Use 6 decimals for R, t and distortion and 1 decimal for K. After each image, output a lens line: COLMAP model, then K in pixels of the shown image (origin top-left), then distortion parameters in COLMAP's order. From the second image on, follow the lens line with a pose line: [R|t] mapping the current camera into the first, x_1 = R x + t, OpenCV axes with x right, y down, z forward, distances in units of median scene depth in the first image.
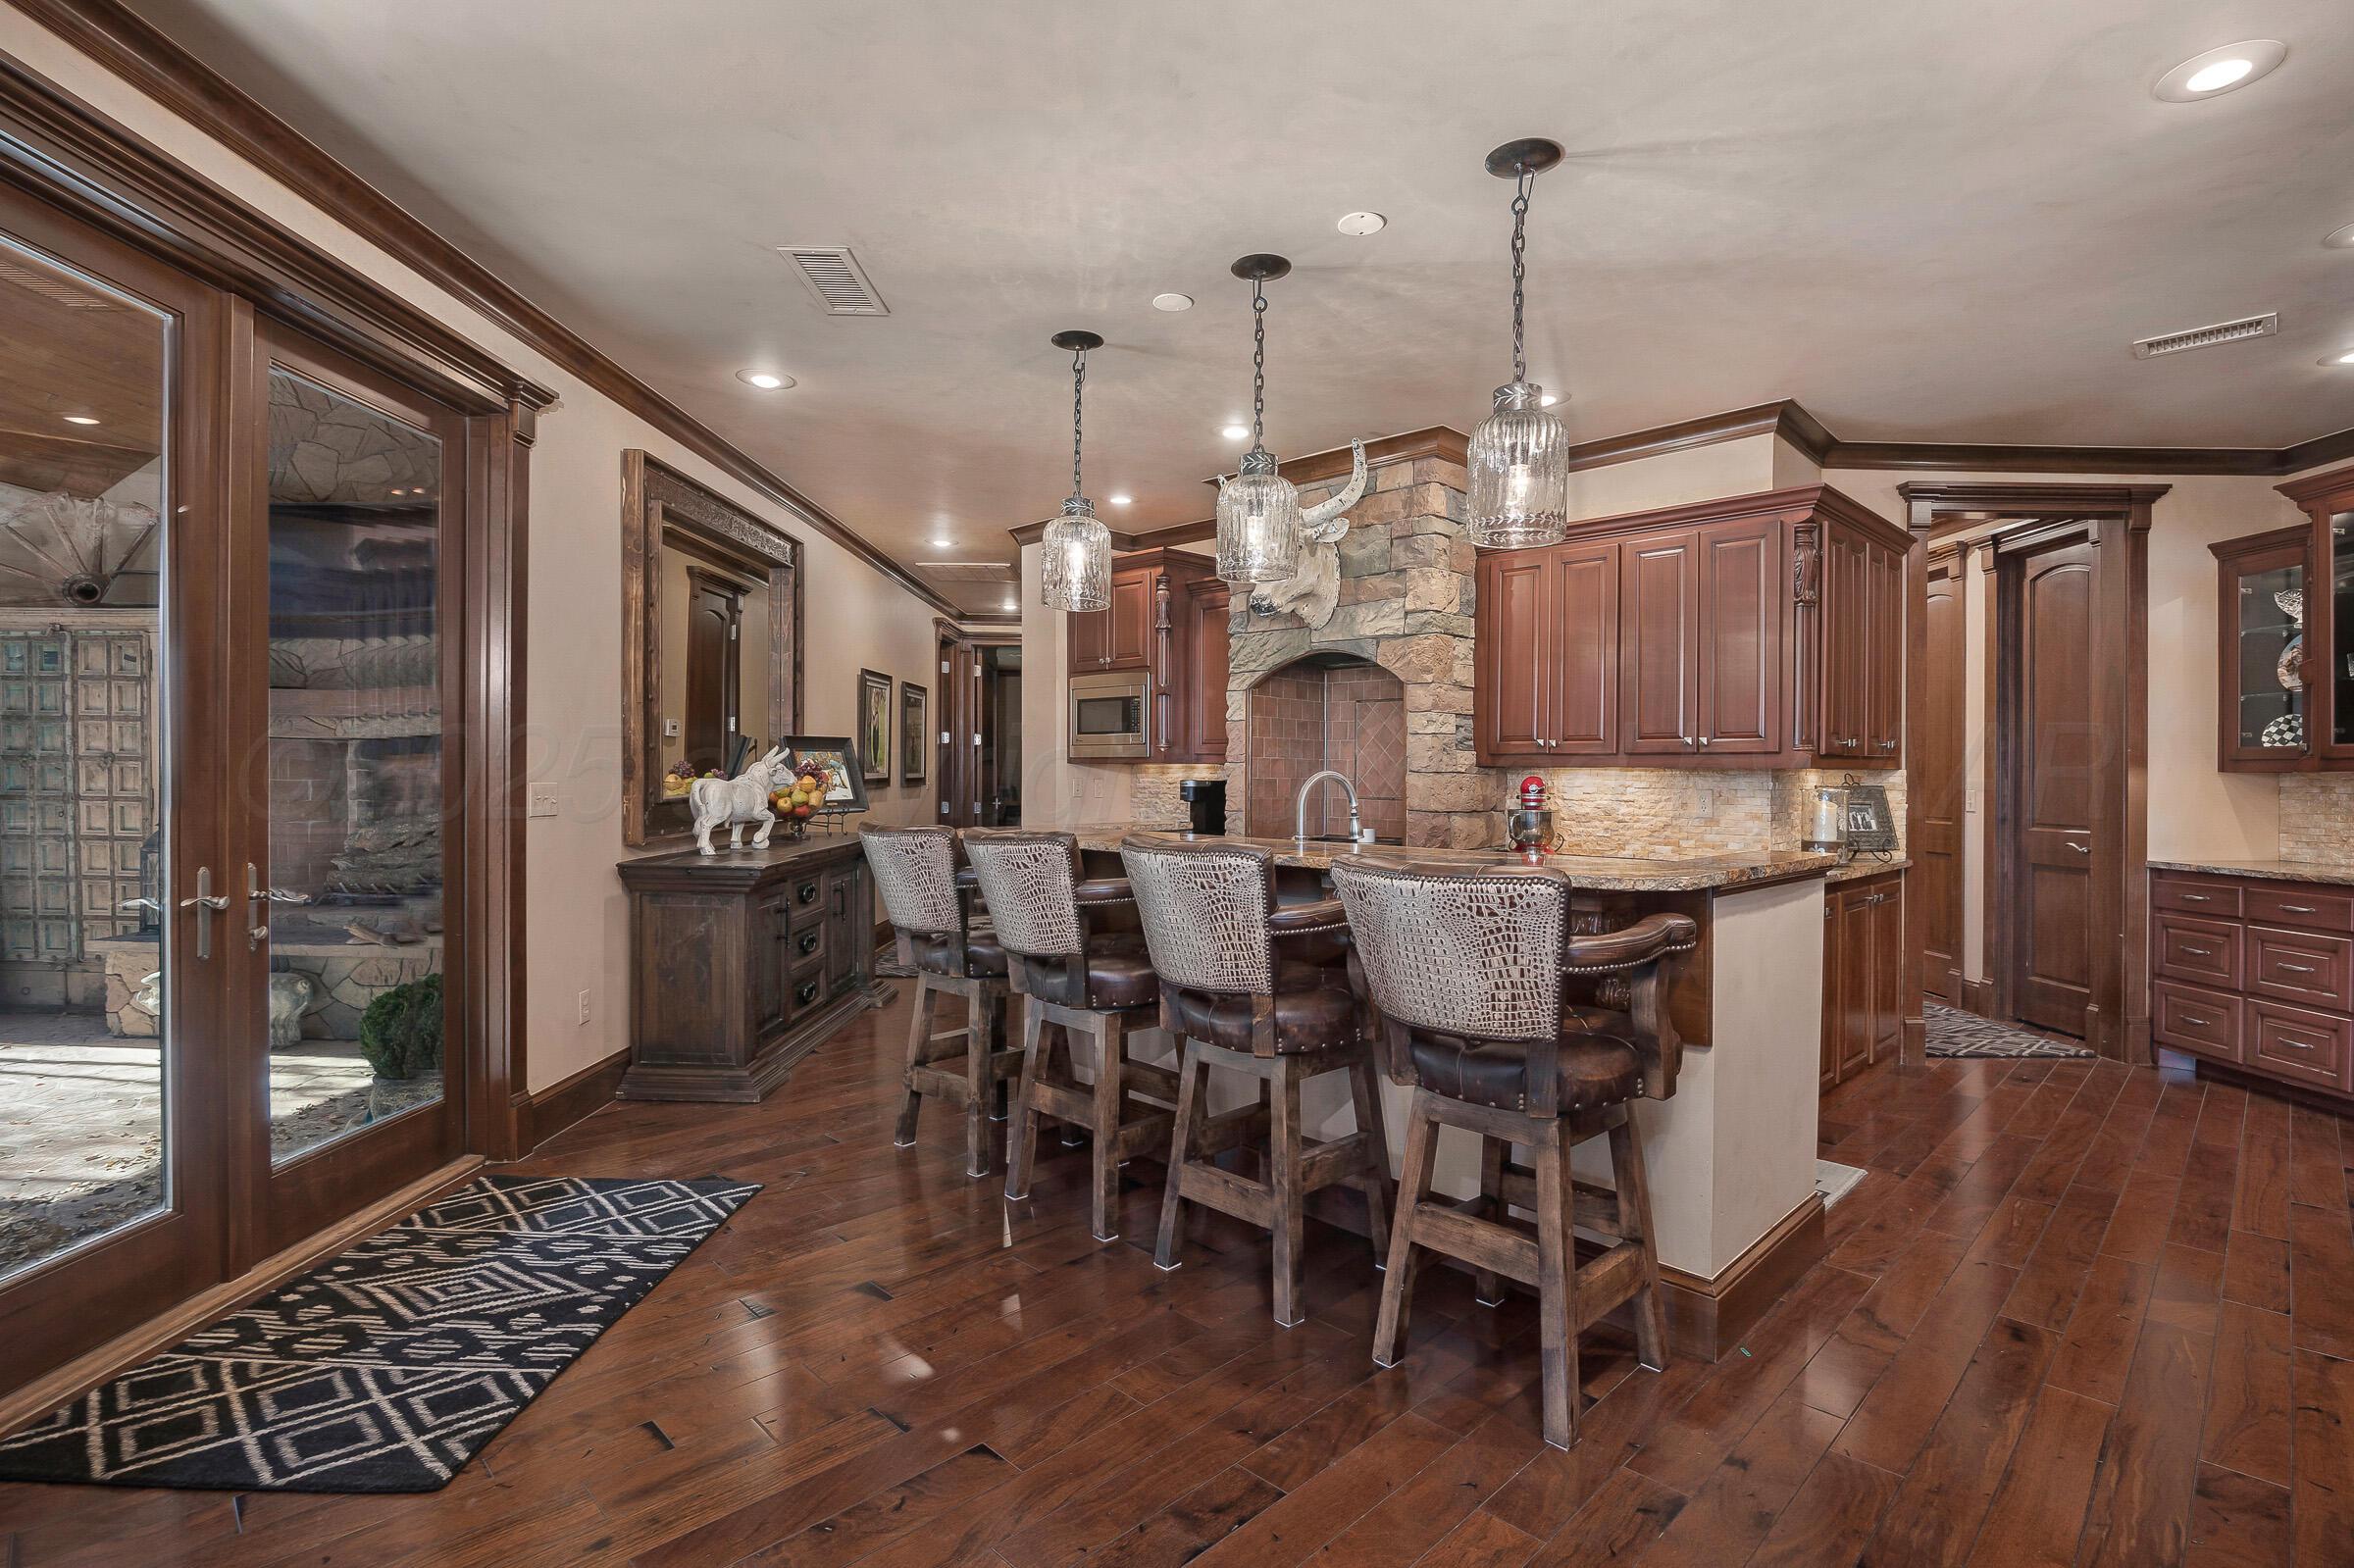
lens RADIAL K [[1115.9, 0, 1165.9], [0, 1115.9, 778.4], [0, 0, 1]] dist [-0.010282, -0.000565]
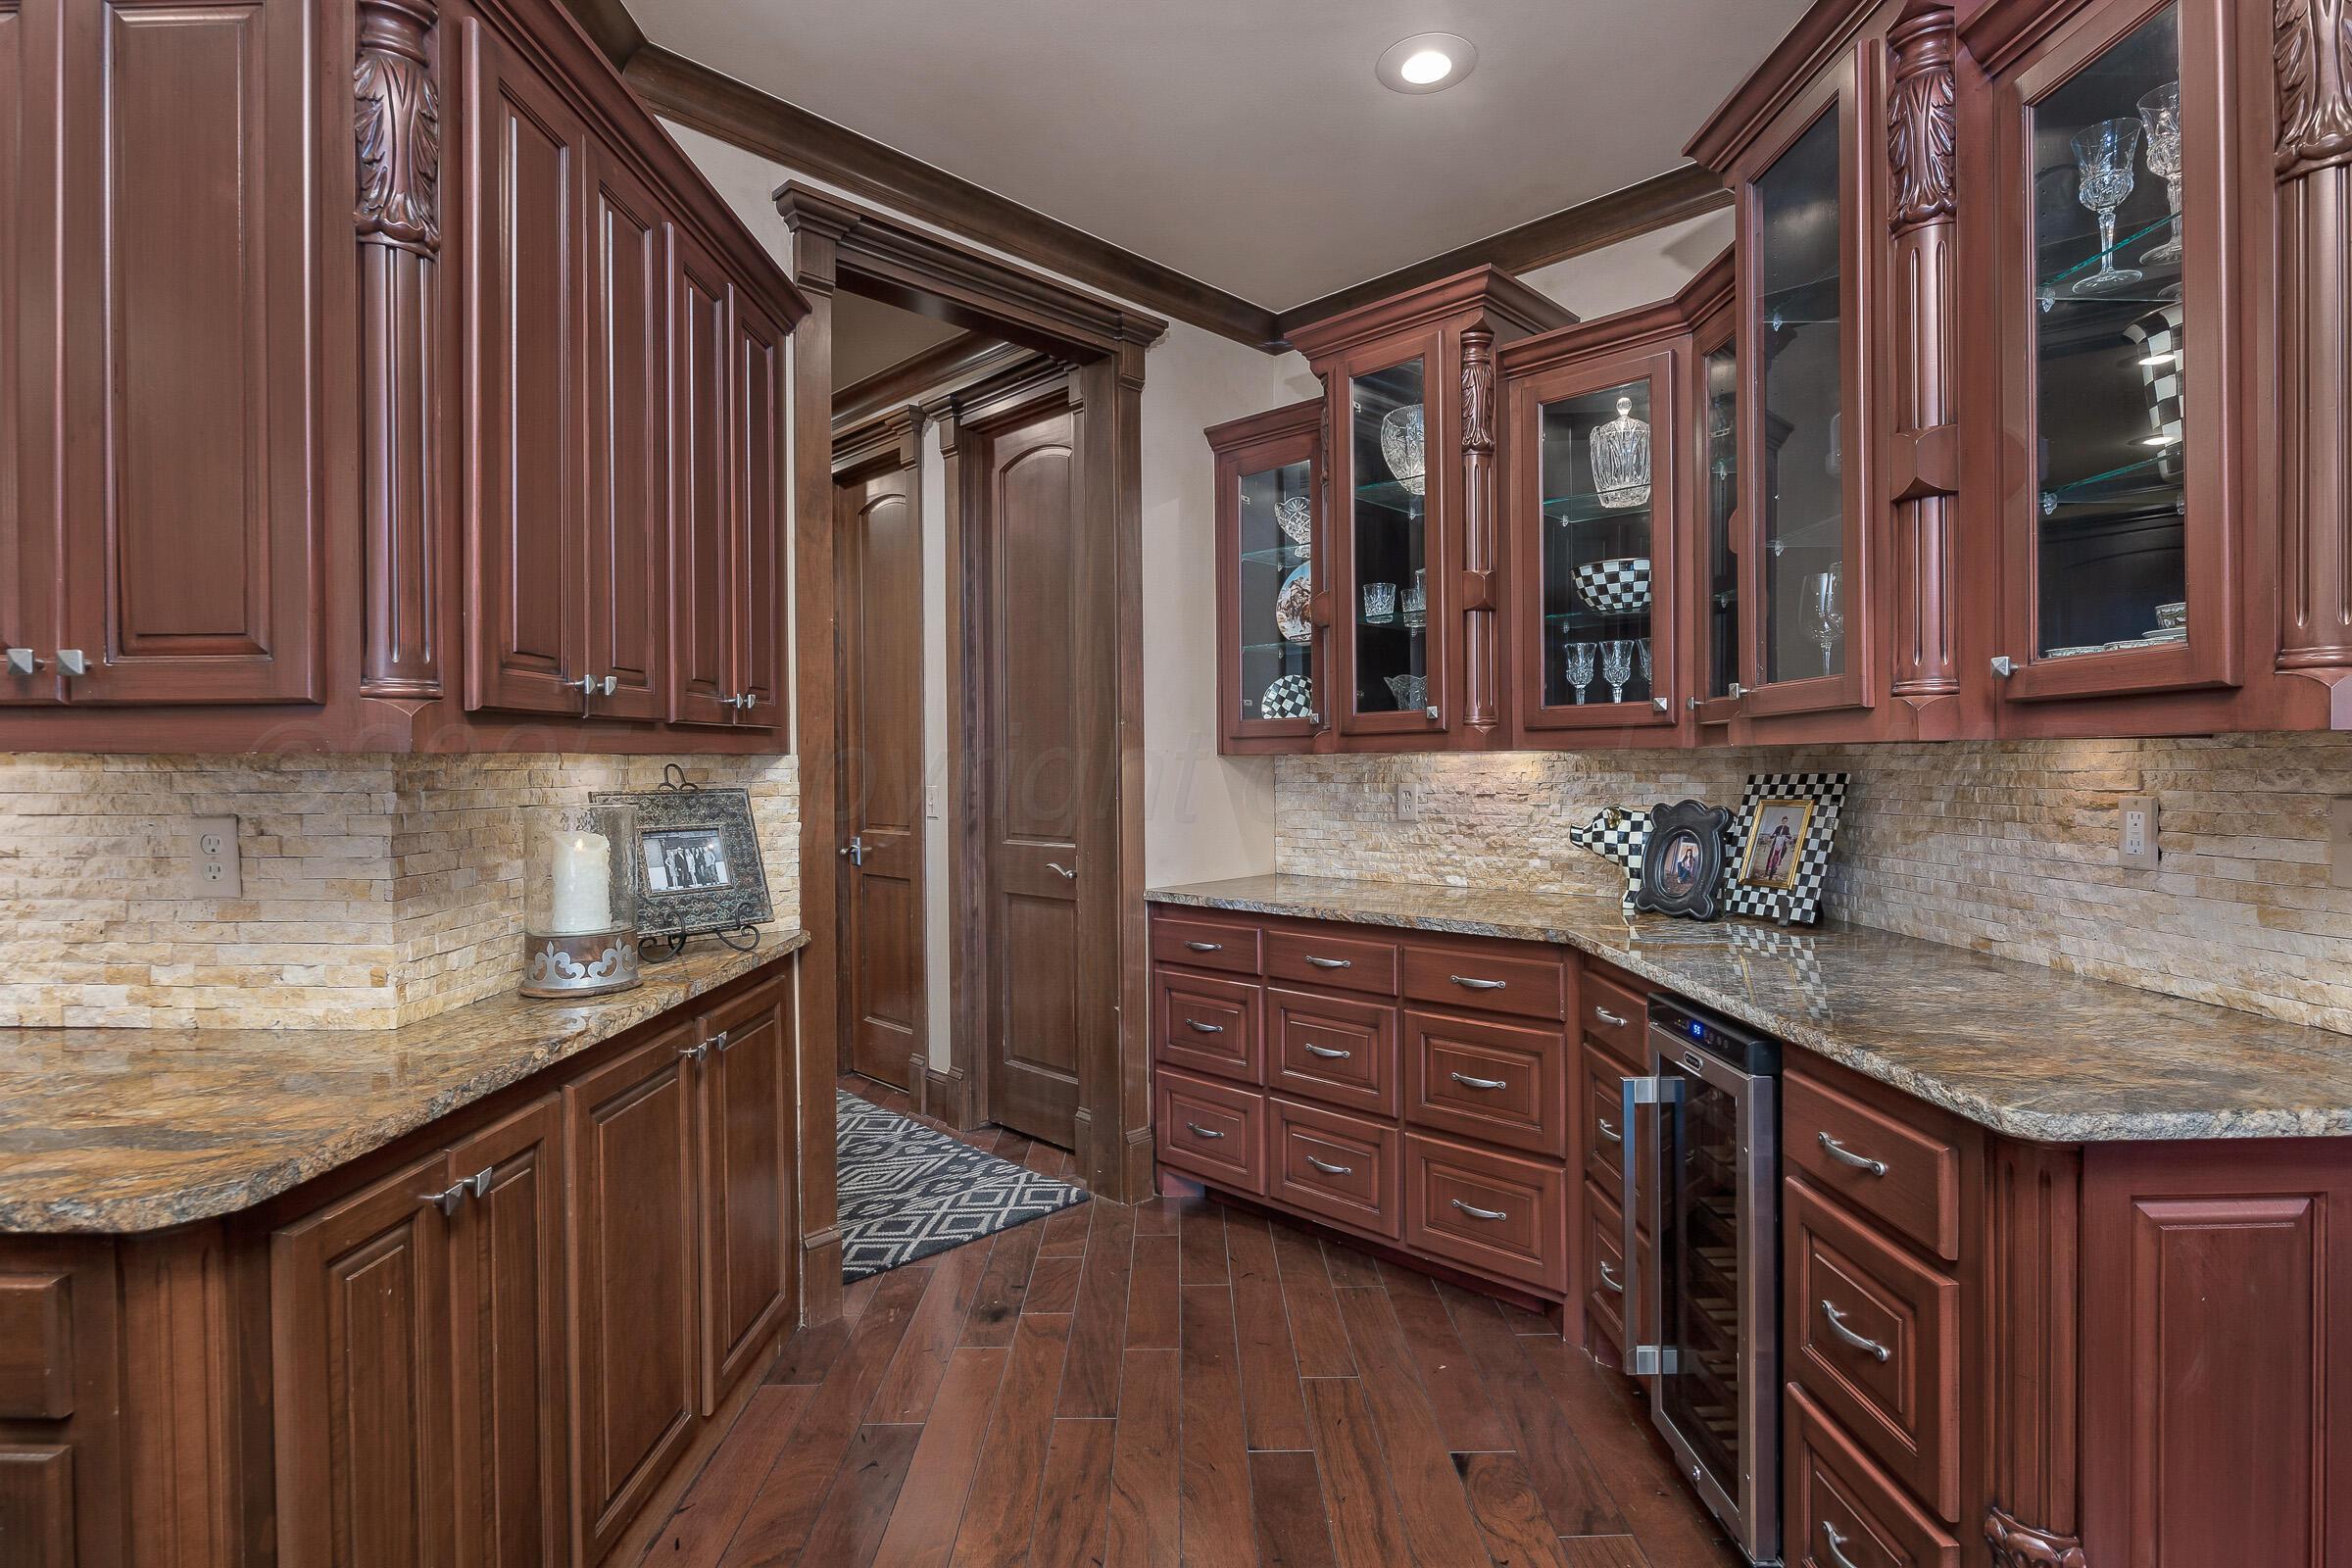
lens RADIAL K [[1162.9, 0, 1189.5], [0, 1162.9, 771.0], [0, 0, 1]] dist [-0.001539, -0.000176]
pose [[0.691724, -0.015908, 0.721987, 0.406619], [0.011935, 0.999873, 0.010596, -0.003706], [-0.722064, 0.001288, 0.691825, 0.502786]]
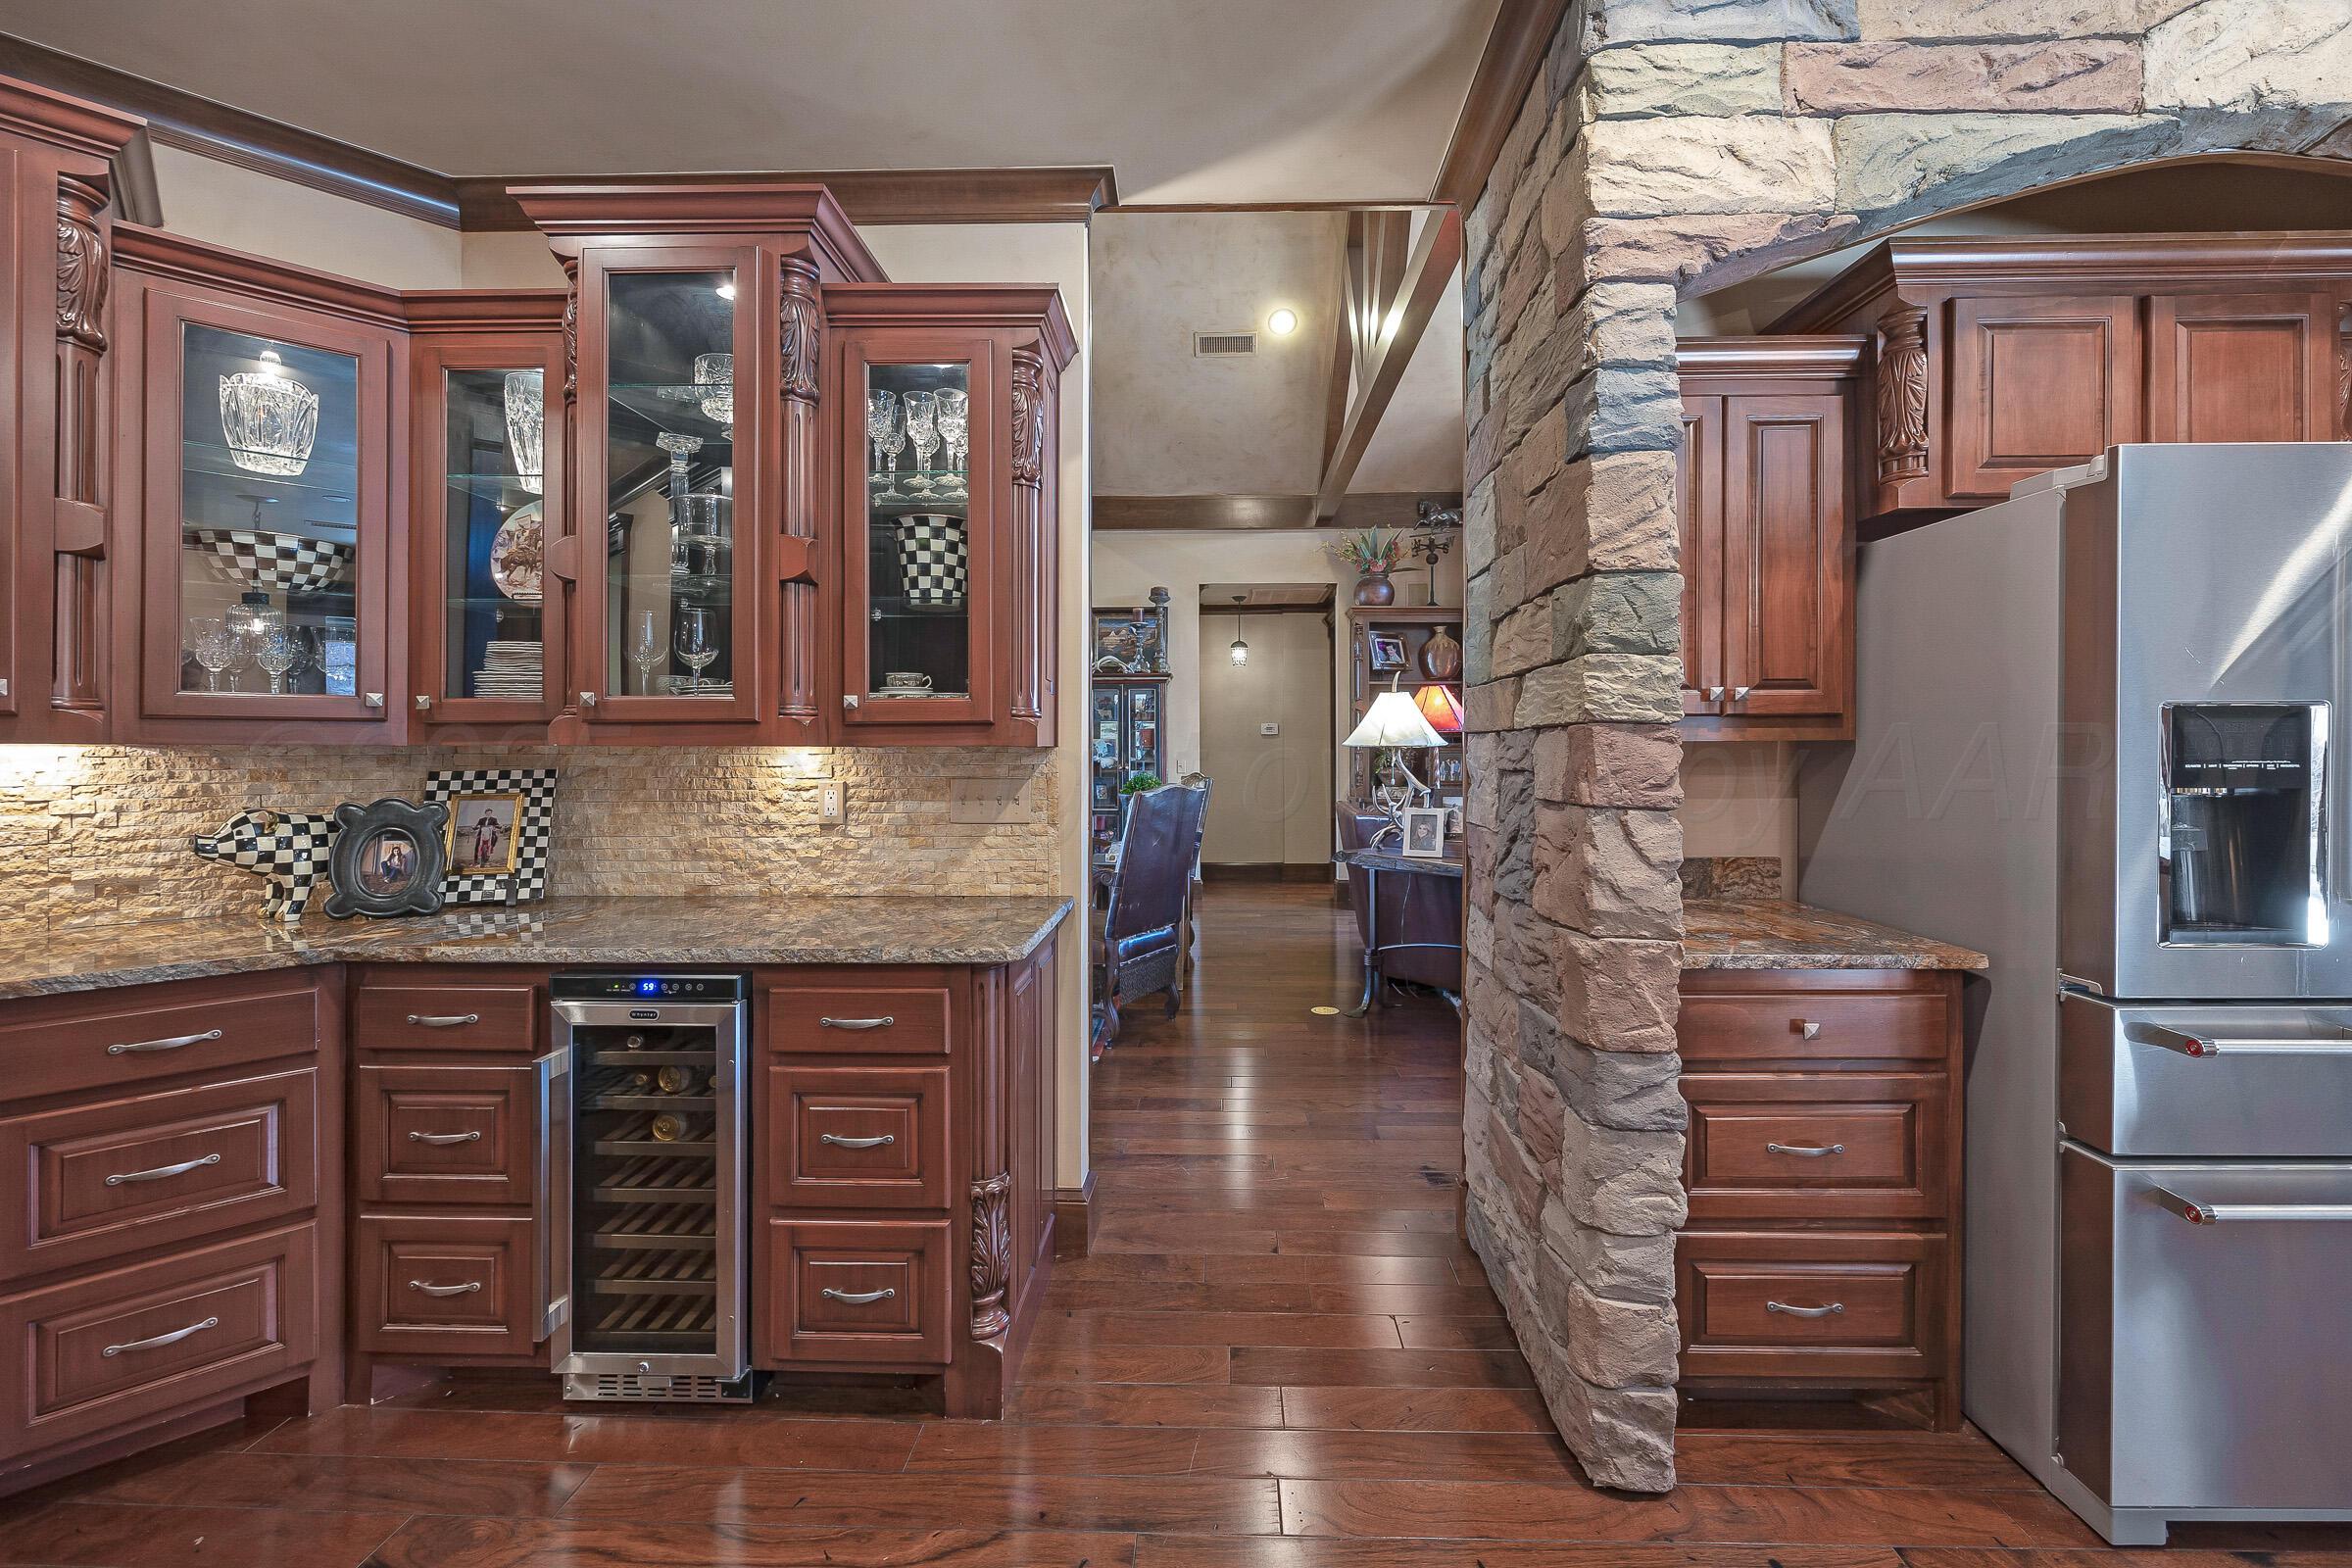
lens RADIAL K [[975.7, 0, 1183.1], [0, 975.7, 755.7], [0, 0, 1]] dist [0.000750, 0.000208]
pose [[-0.687437, -0.009020, 0.726188, 0.379099], [-0.005302, 0.999959, 0.007401, -0.006445], [-0.726225, 0.001237, -0.687456, 0.759155]]
